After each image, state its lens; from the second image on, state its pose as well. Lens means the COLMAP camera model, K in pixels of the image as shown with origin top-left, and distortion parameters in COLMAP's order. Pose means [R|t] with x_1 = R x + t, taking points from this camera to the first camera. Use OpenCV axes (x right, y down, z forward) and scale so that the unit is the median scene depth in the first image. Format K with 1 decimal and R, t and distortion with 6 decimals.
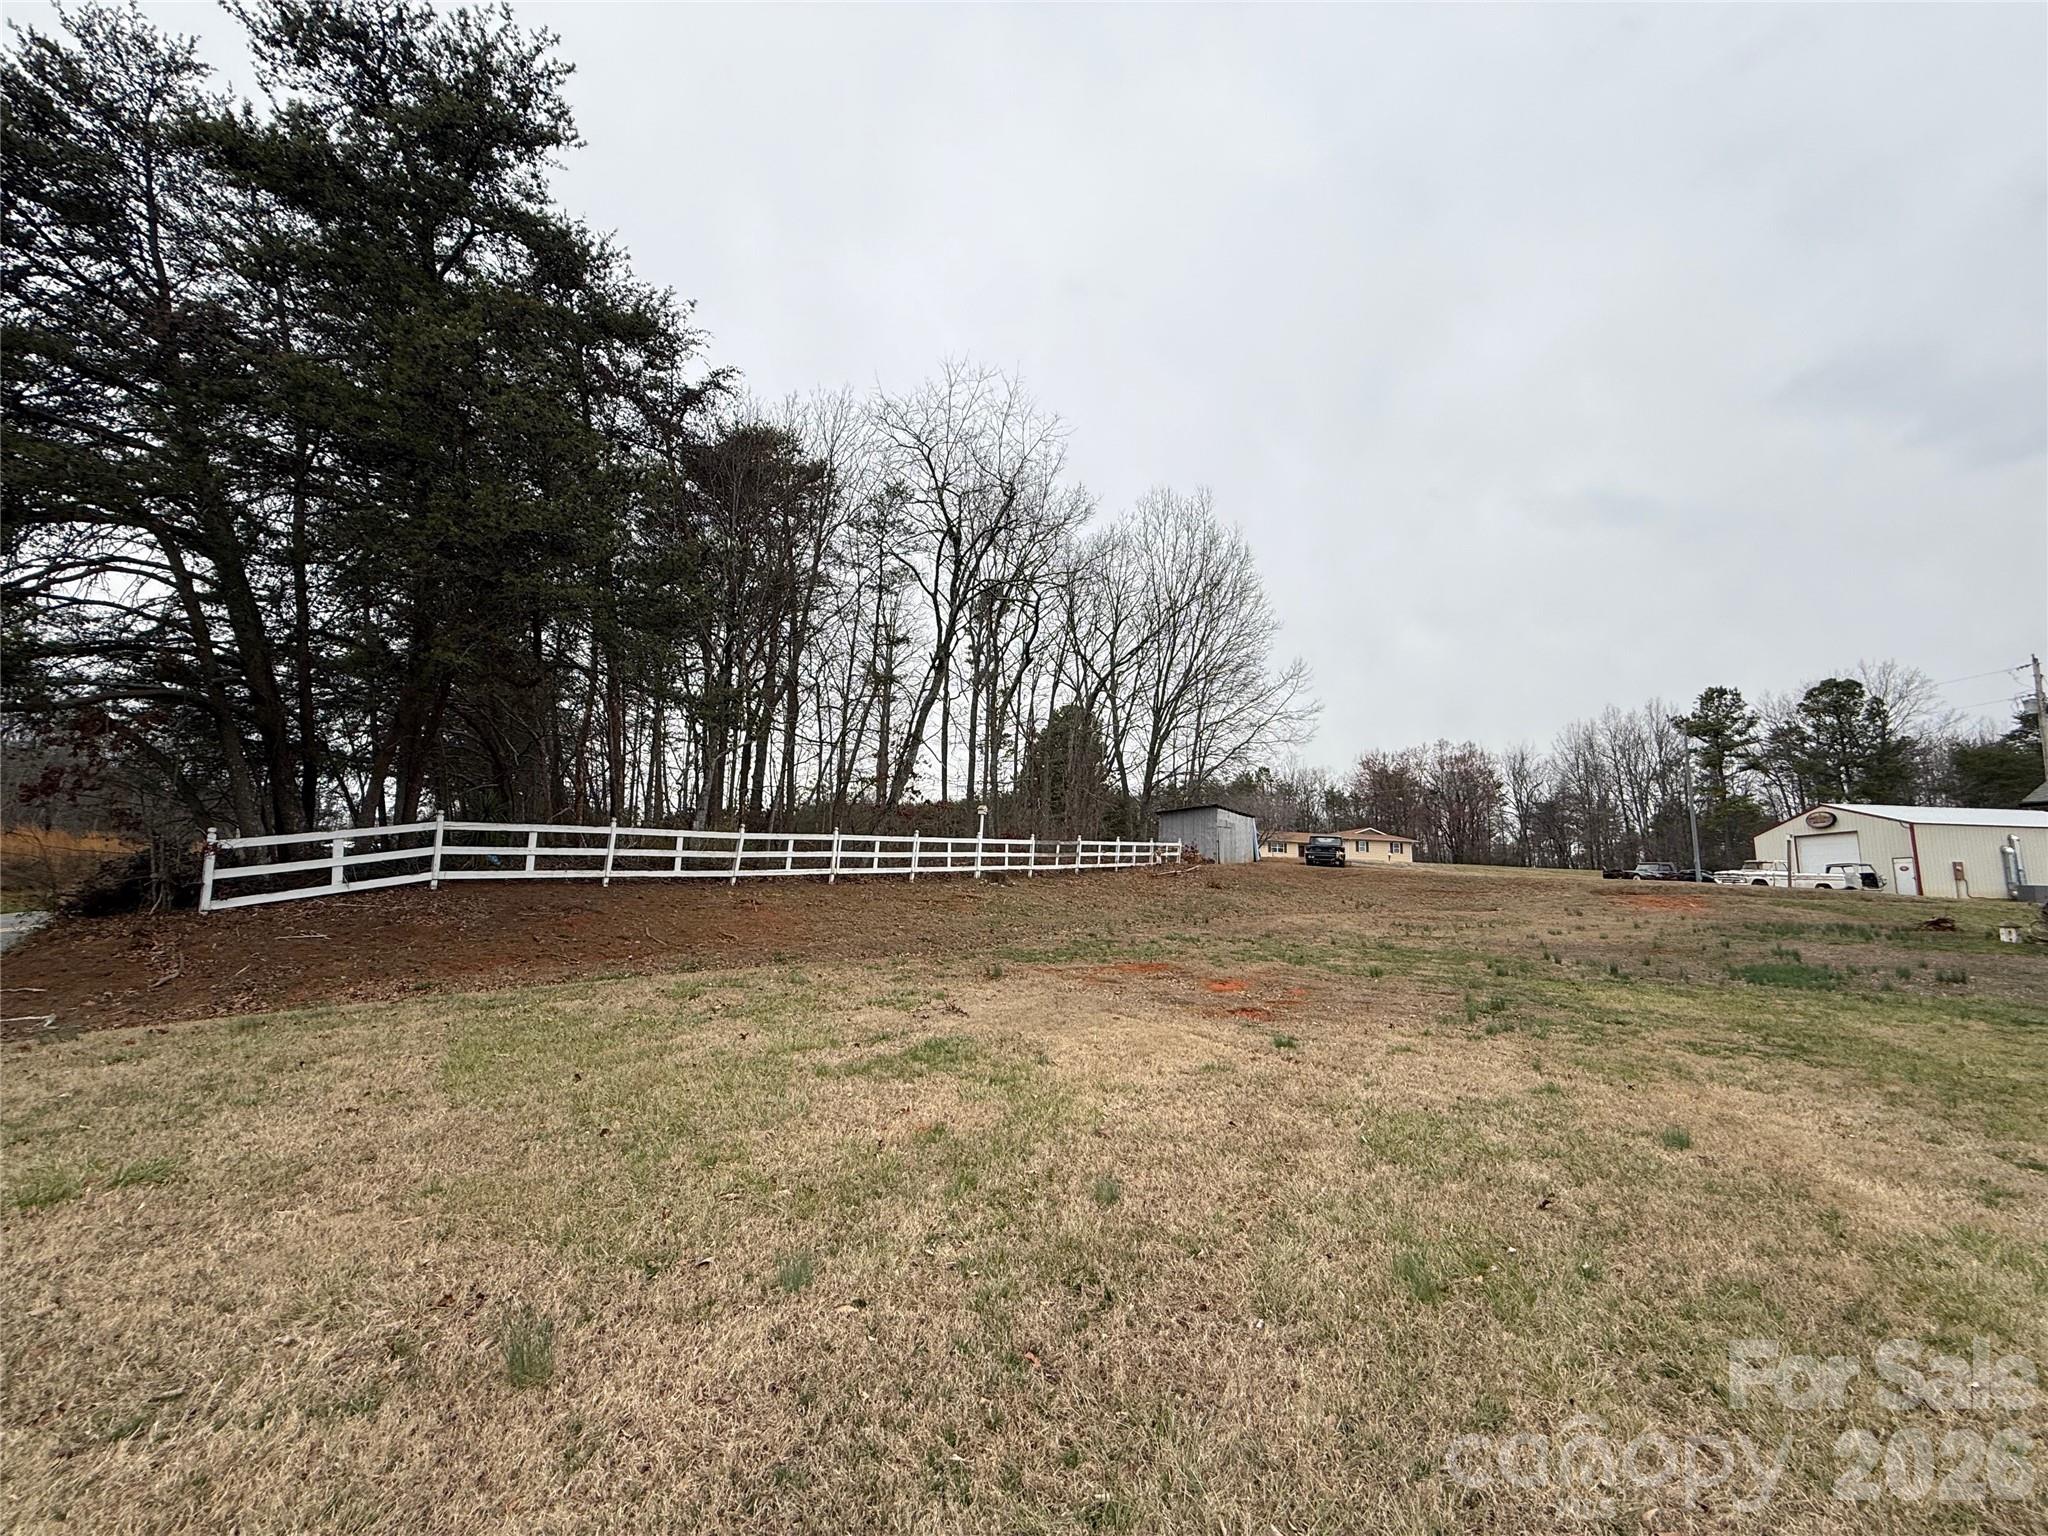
lens RADIAL K [[818.1, 0, 1015.4], [0, 818.1, 765.6], [0, 0, 1]] dist [-0.004250, 0.000896]
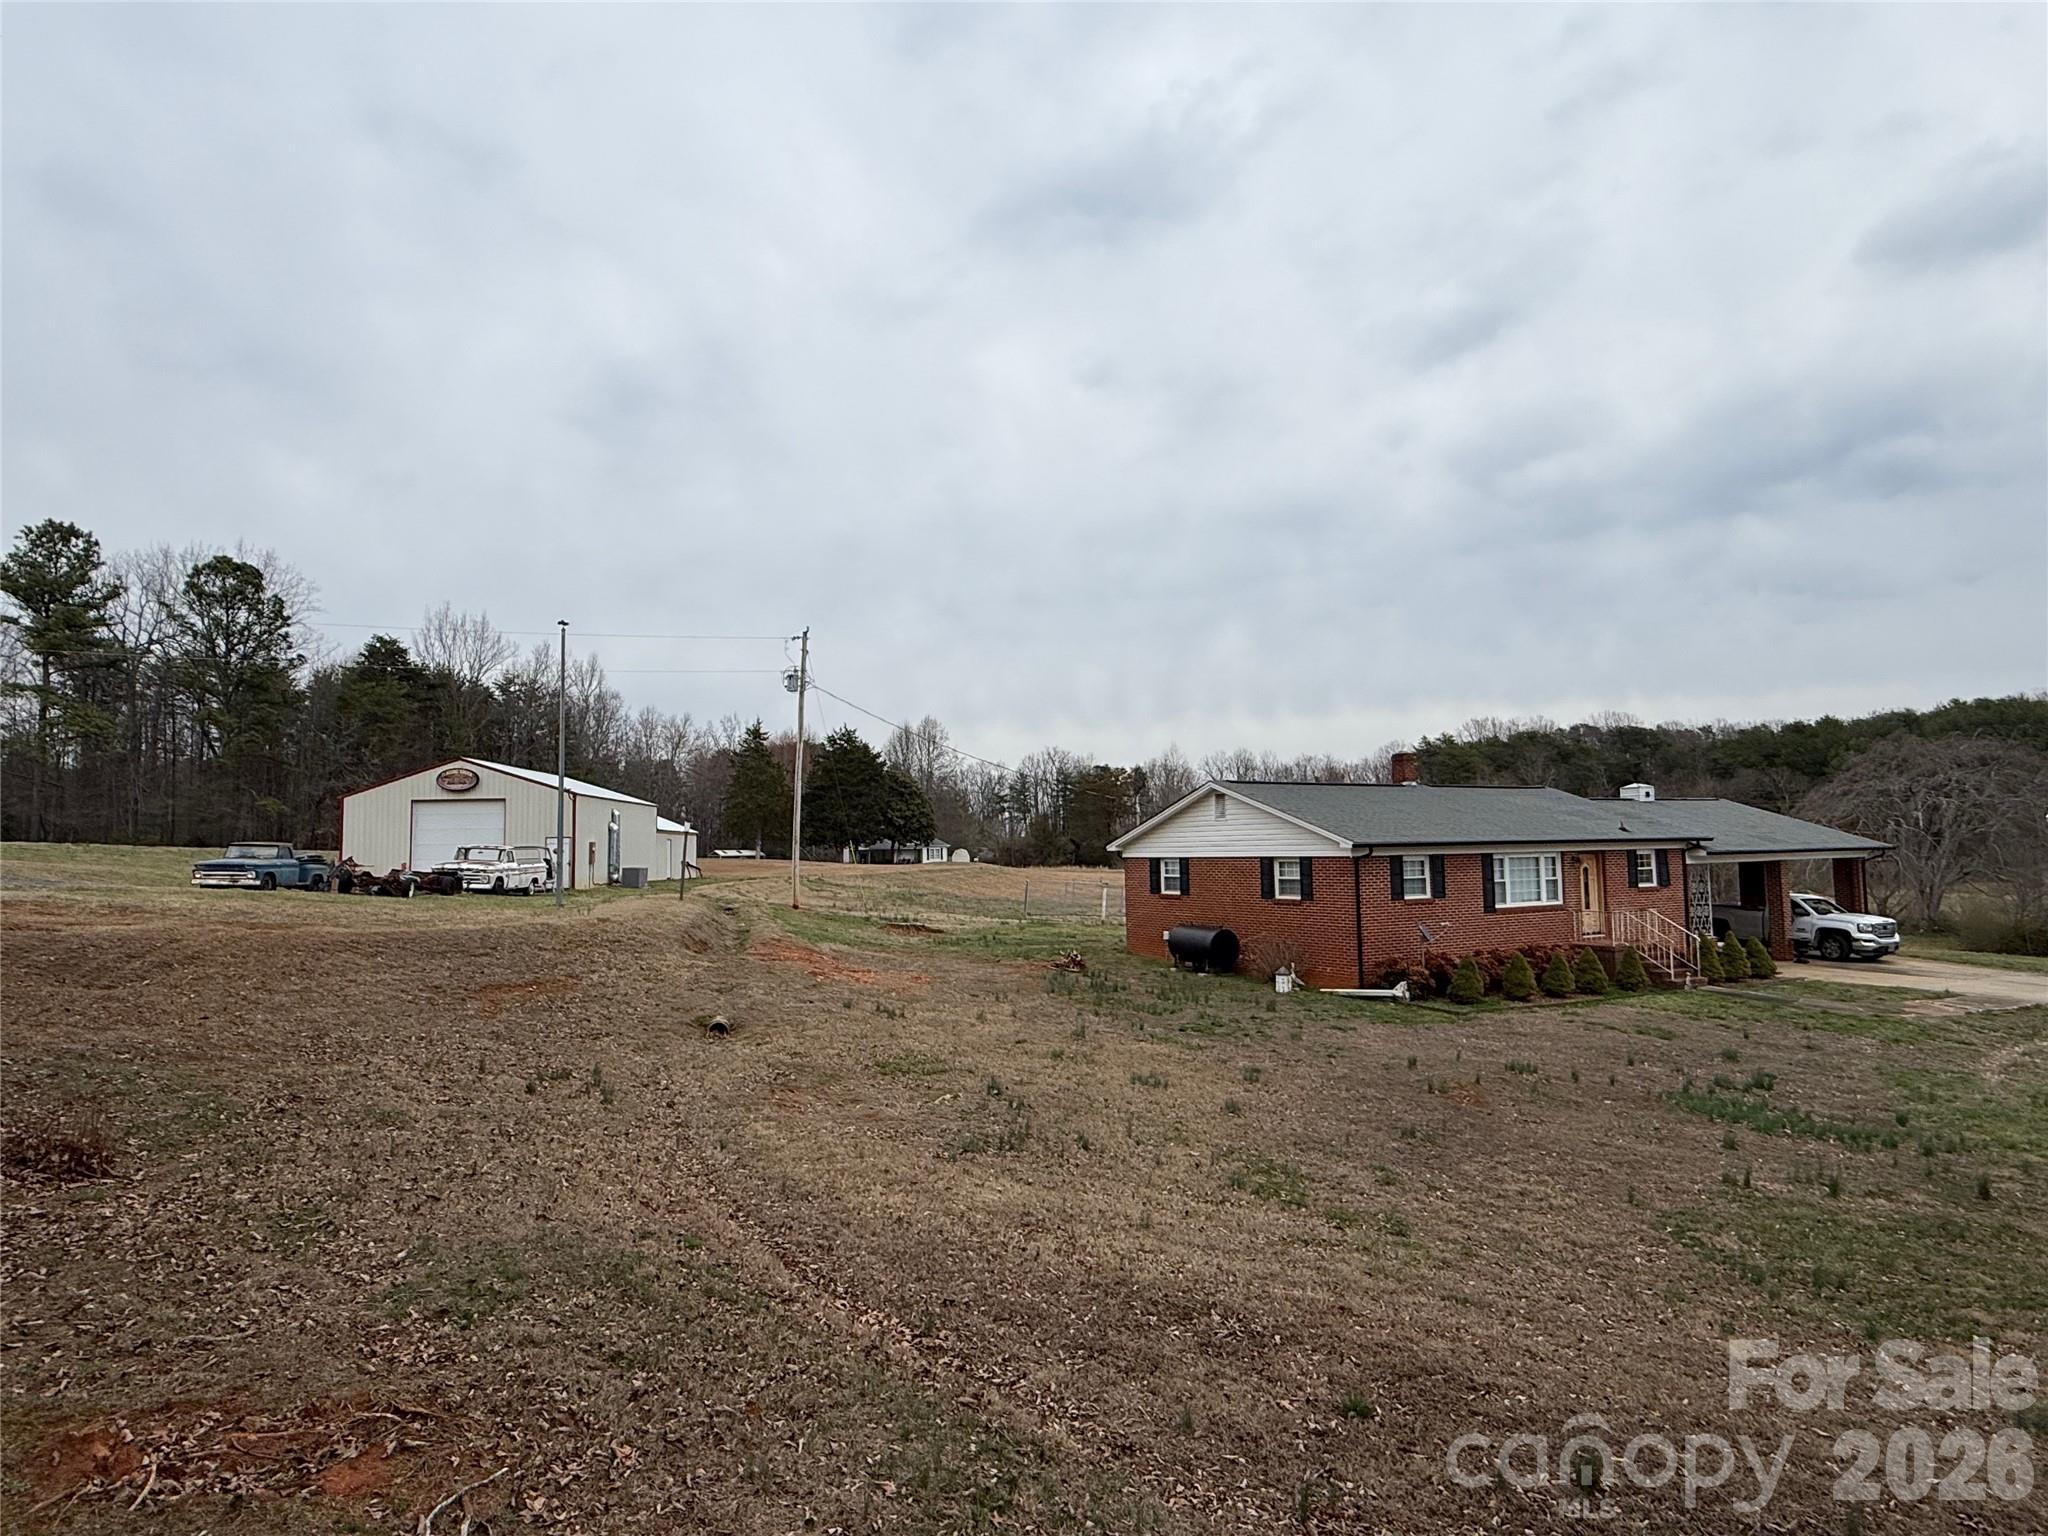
lens RADIAL K [[1128.0, 0, 1018.5], [0, 1128.0, 767.5], [0, 0, 1]] dist [-0.001981, 0.001738]
pose [[-0.061223, 0.042359, 0.997225, -0.008499], [-0.150538, 0.987279, -0.051179, 0.034869], [-0.986707, -0.153254, -0.054068, 0.603444]]
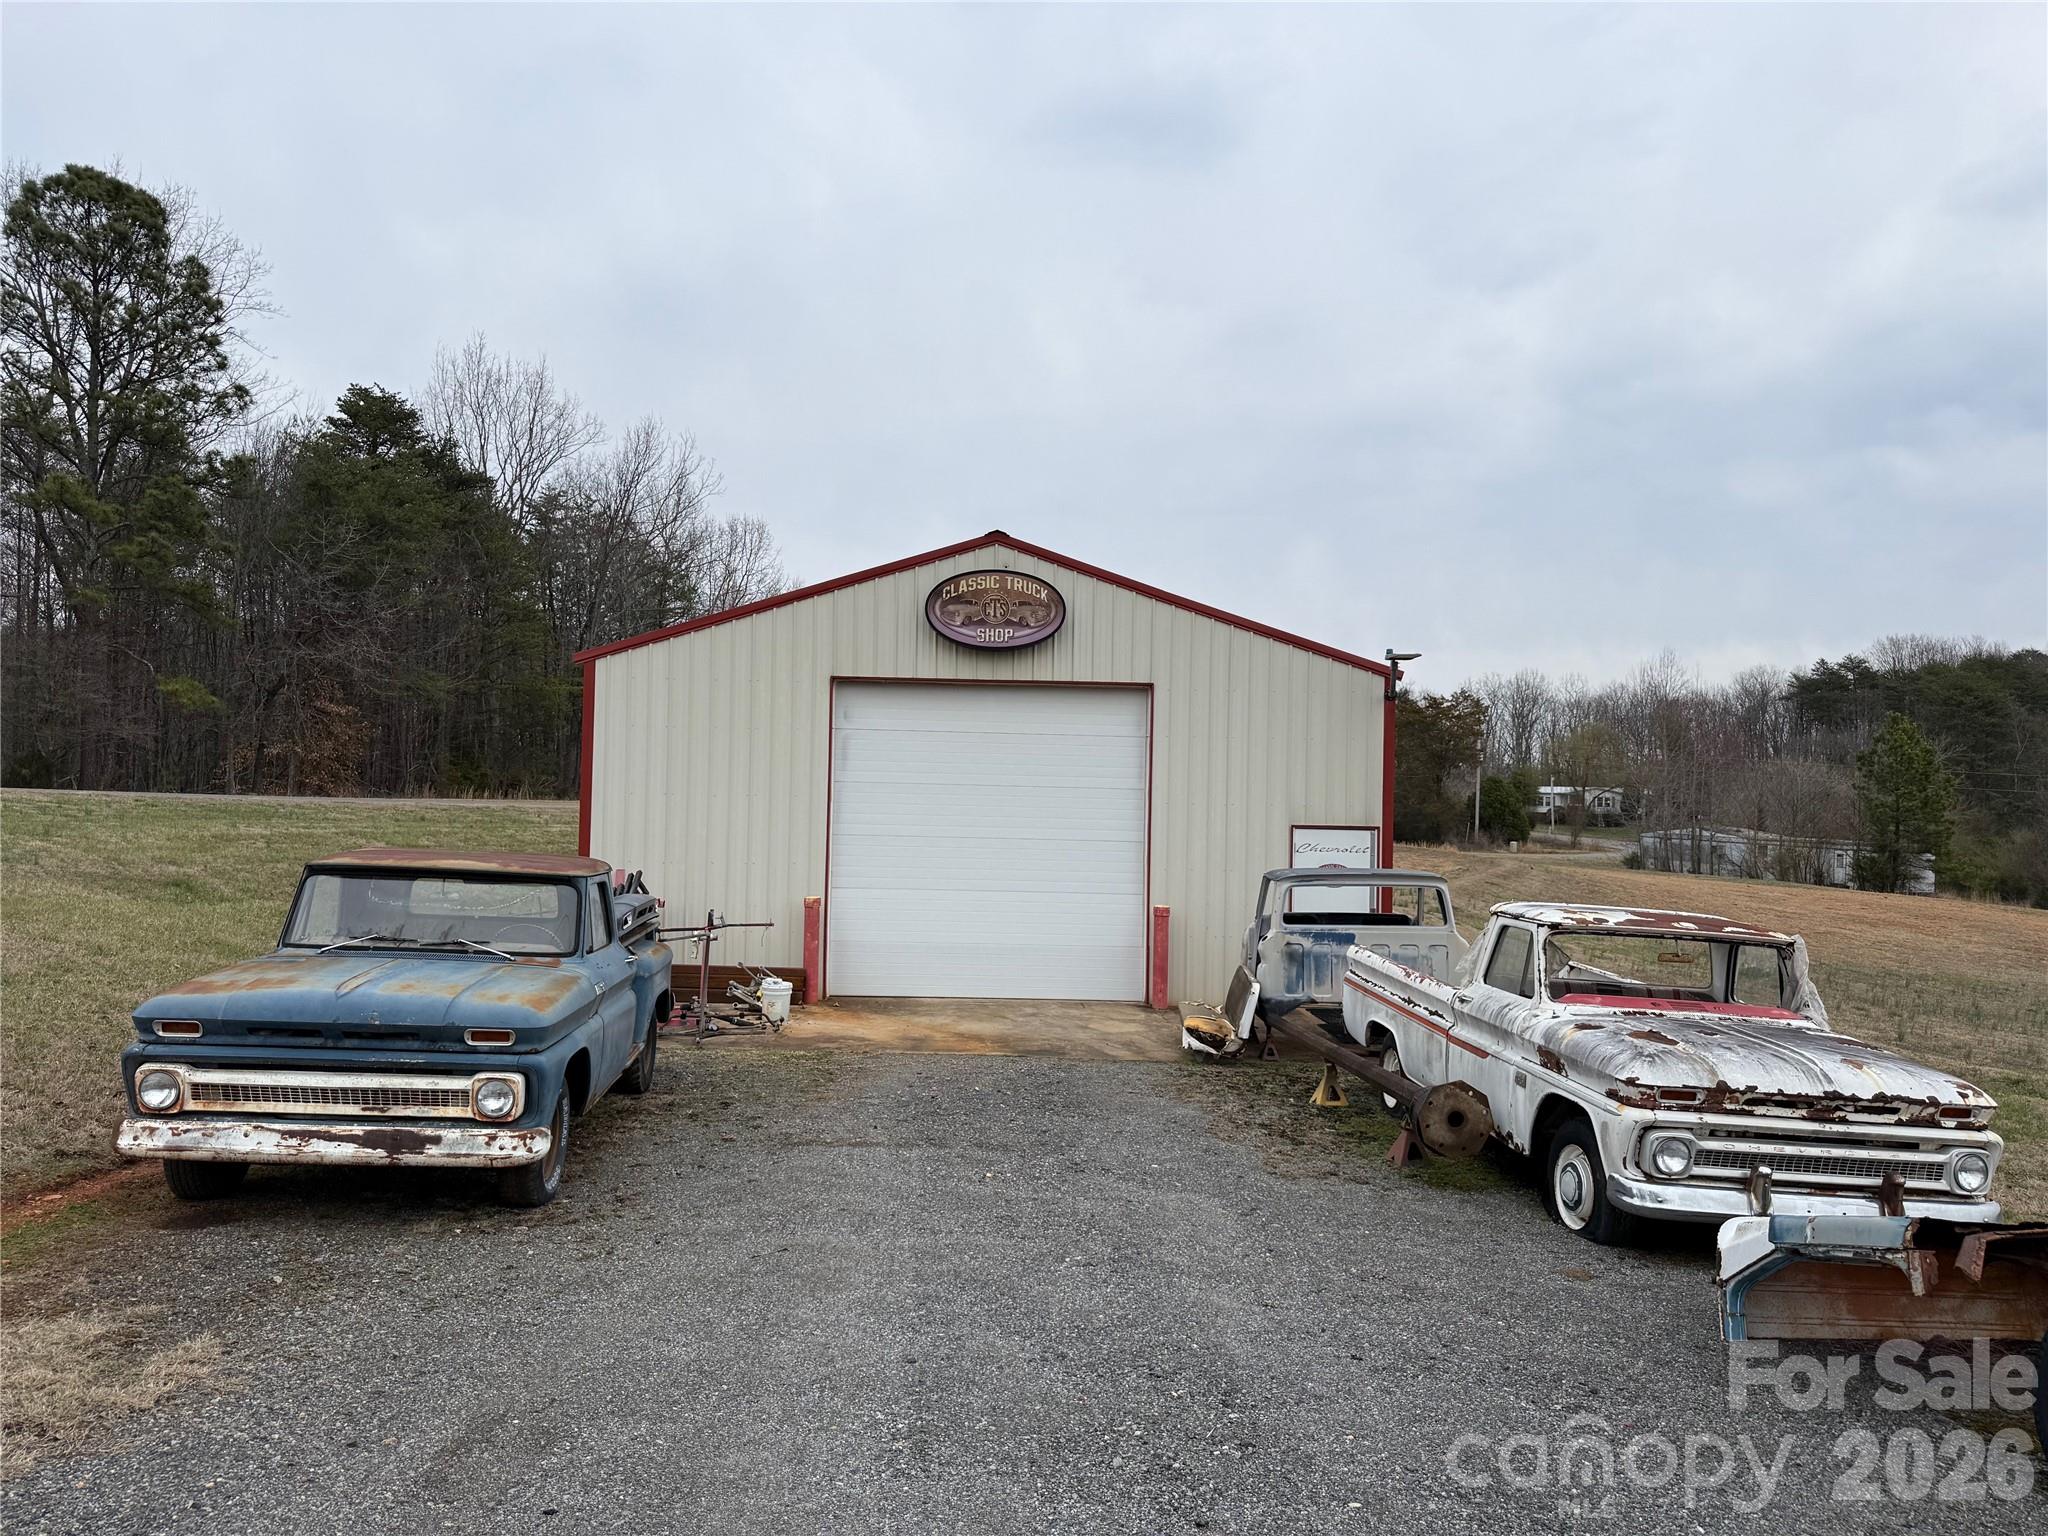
lens RADIAL K [[1444.7, 0, 1012.8], [0, 1444.7, 754.5], [0, 0, 1]] dist [0.059552, -0.053929]
pose [[-0.031880, -0.004770, 0.999480, 0.662858], [-0.188055, 0.982158, -0.001310, 0.104570], [-0.981641, -0.187999, -0.032208, 1.040521]]
